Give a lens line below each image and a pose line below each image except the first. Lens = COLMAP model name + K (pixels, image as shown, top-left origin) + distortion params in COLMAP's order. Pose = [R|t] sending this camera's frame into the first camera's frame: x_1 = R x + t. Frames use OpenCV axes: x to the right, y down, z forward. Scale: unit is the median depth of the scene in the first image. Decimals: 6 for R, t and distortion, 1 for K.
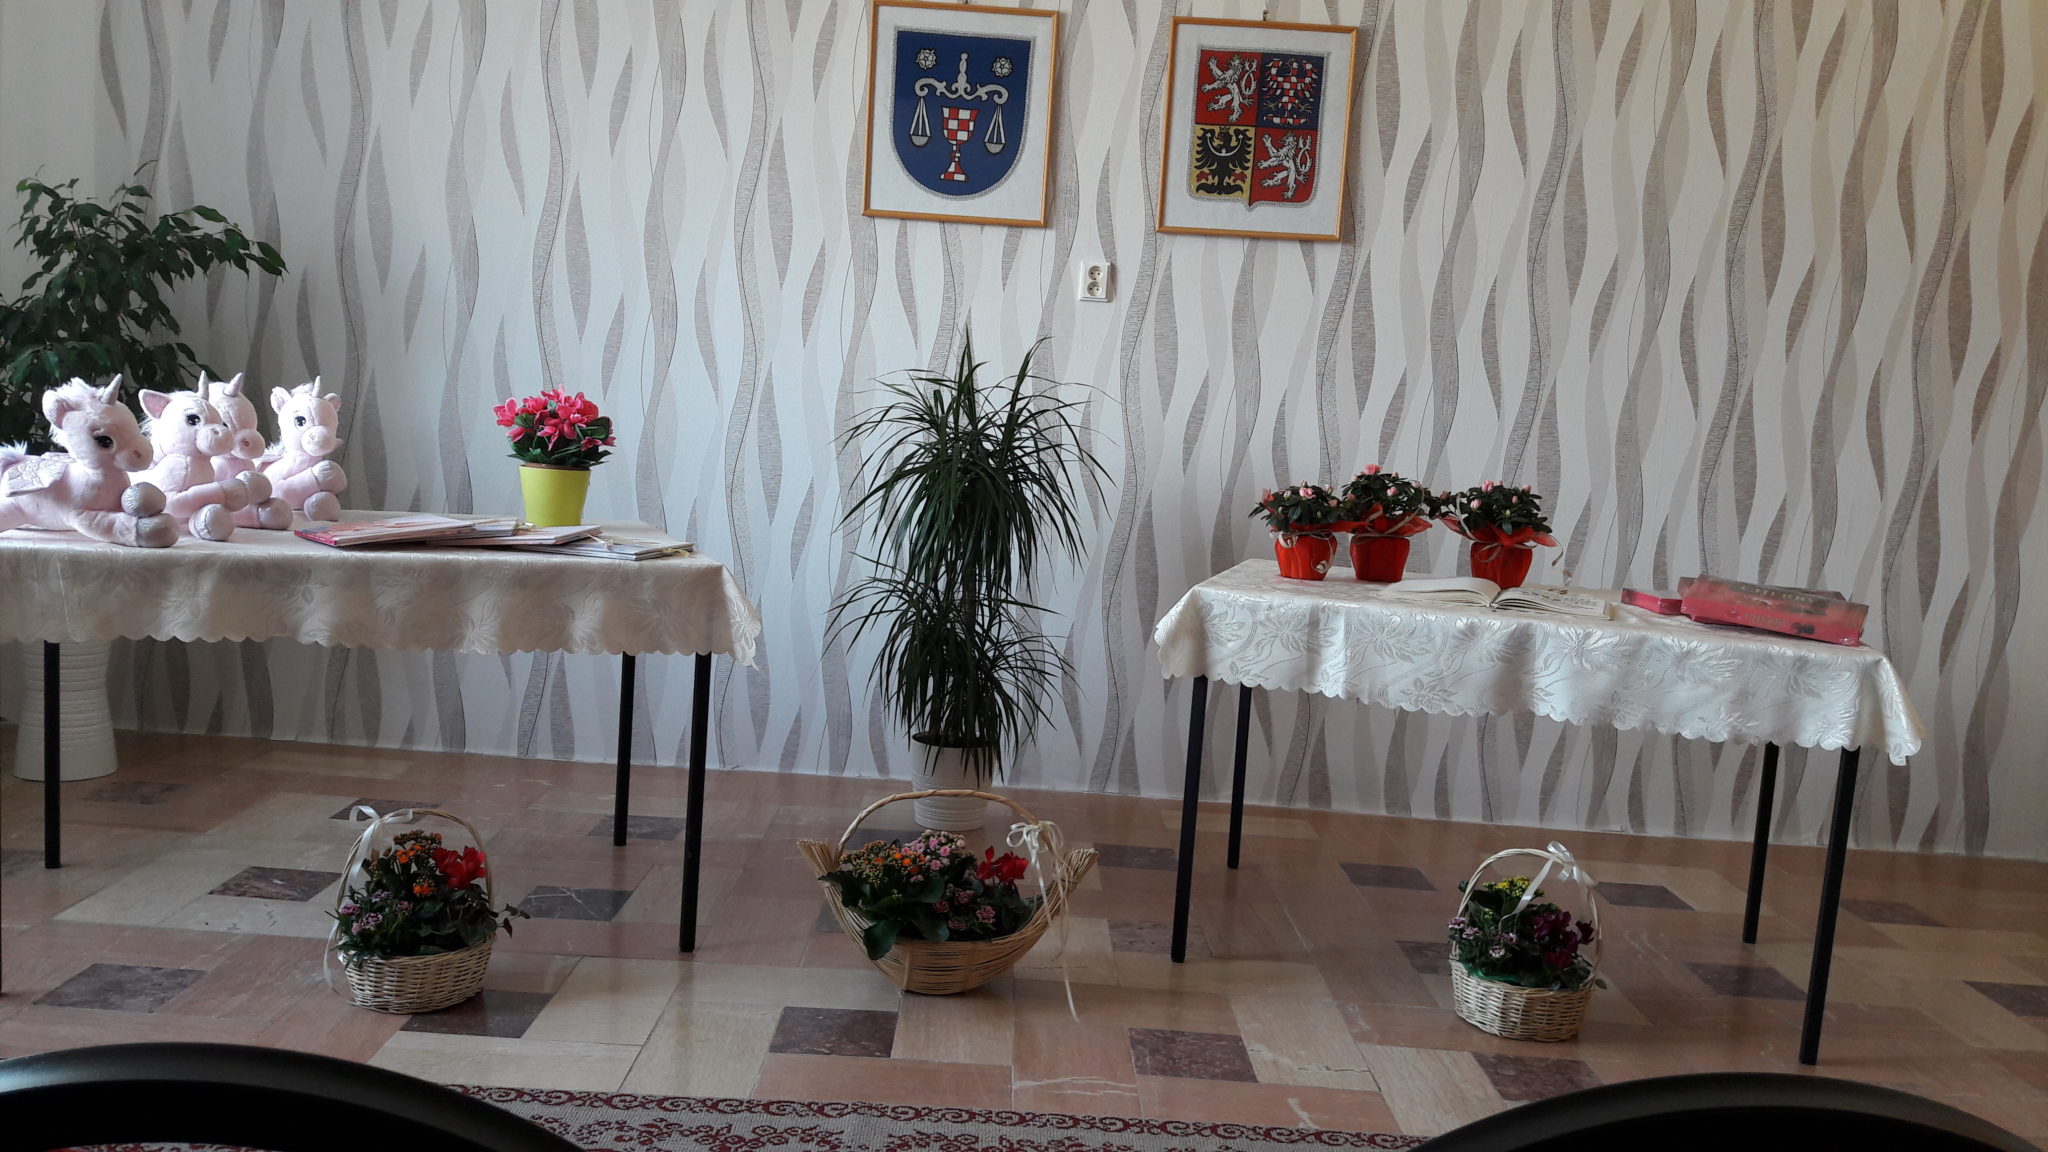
lens RADIAL K [[1688.6, 0, 1022.8], [0, 1688.6, 590.0], [0, 0, 1]] dist [0.070576, -0.112623]
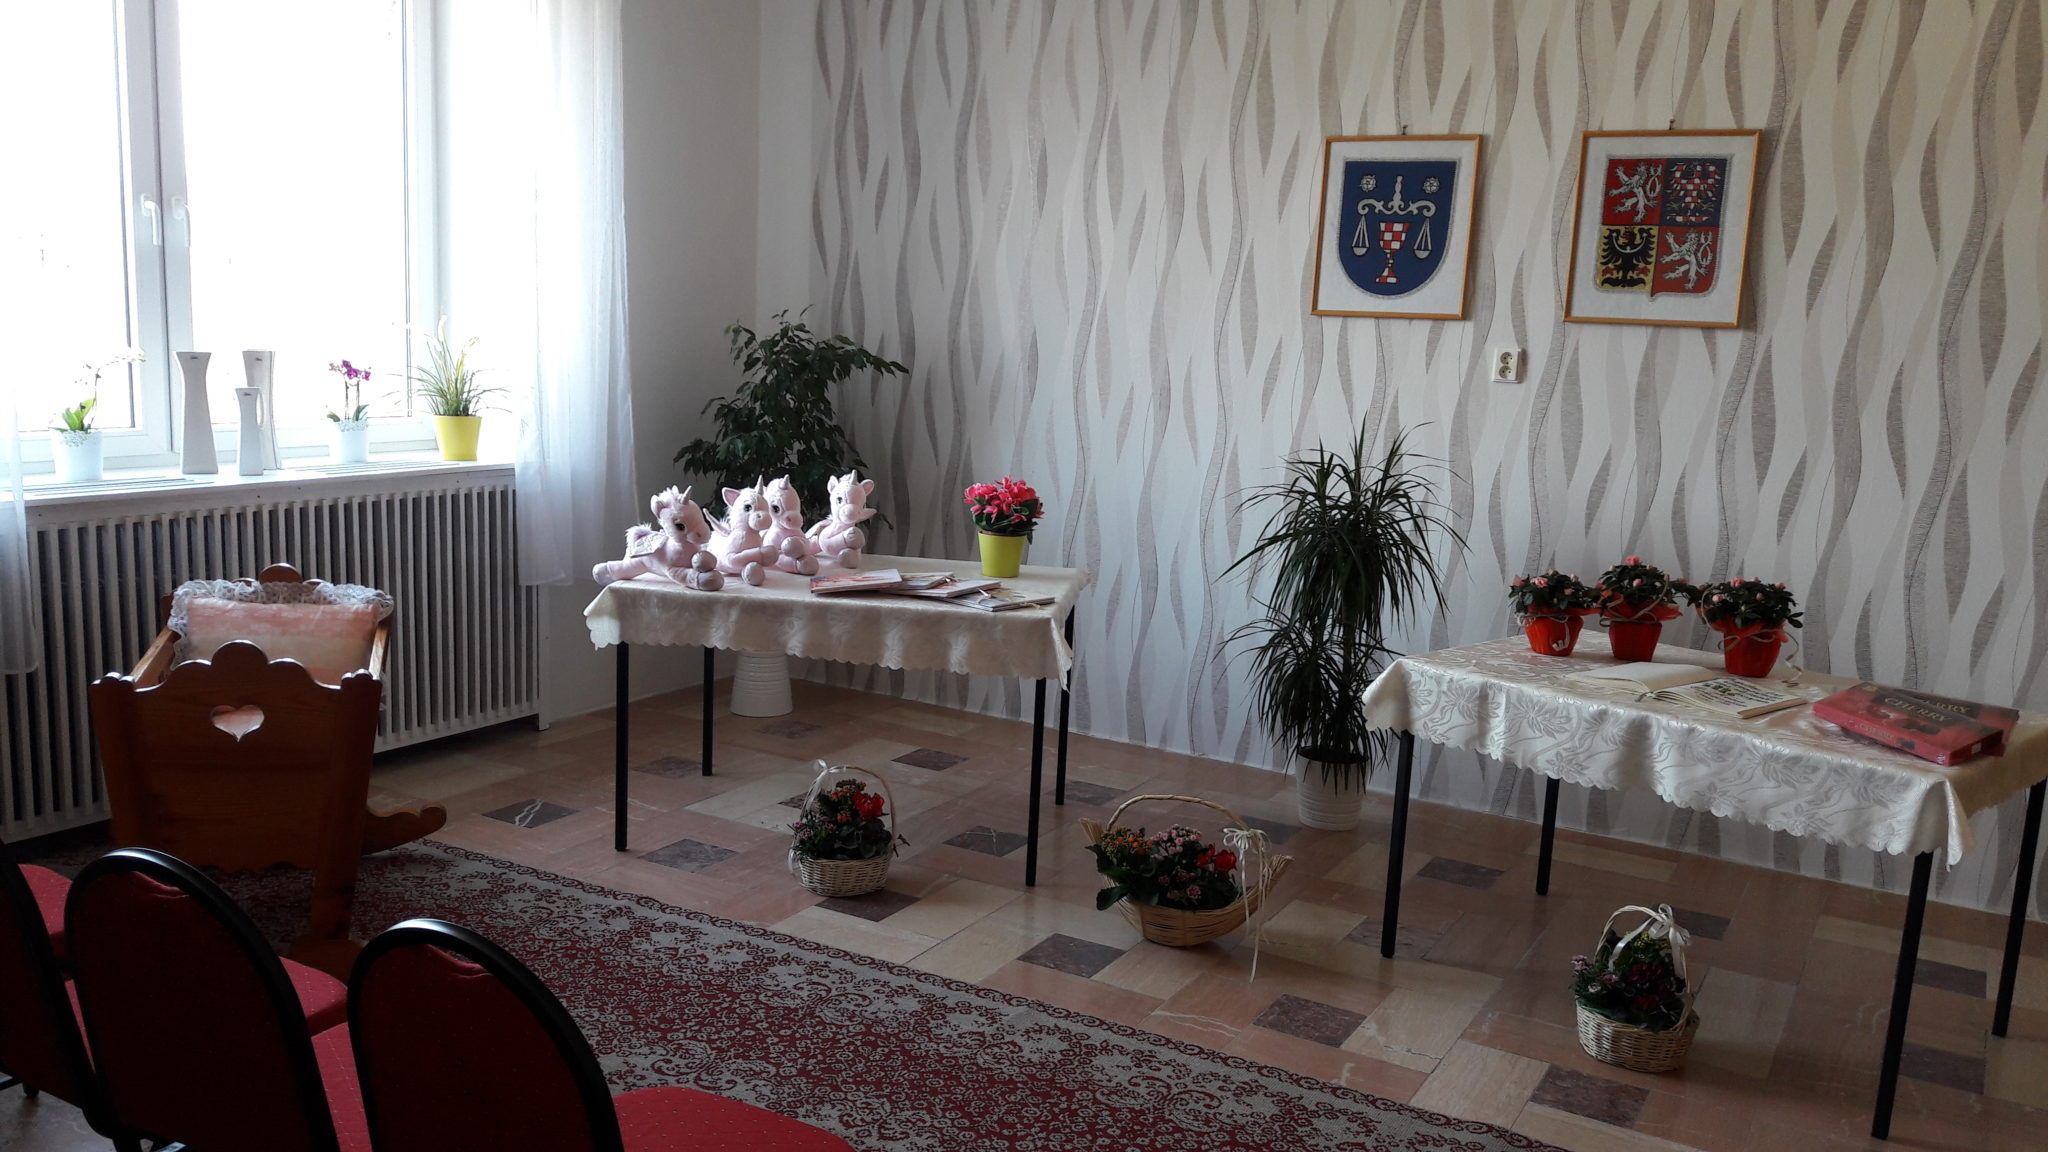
lens RADIAL K [[1688.6, 0, 1005.8], [0, 1688.6, 571.5], [0, 0, 1]] dist [0.070576, -0.112623]
pose [[0.861614, 0.054318, -0.504649, 0.413773], [-0.045715, 0.998521, 0.029424, -0.077051], [0.505501, -0.002282, 0.862823, -0.193901]]
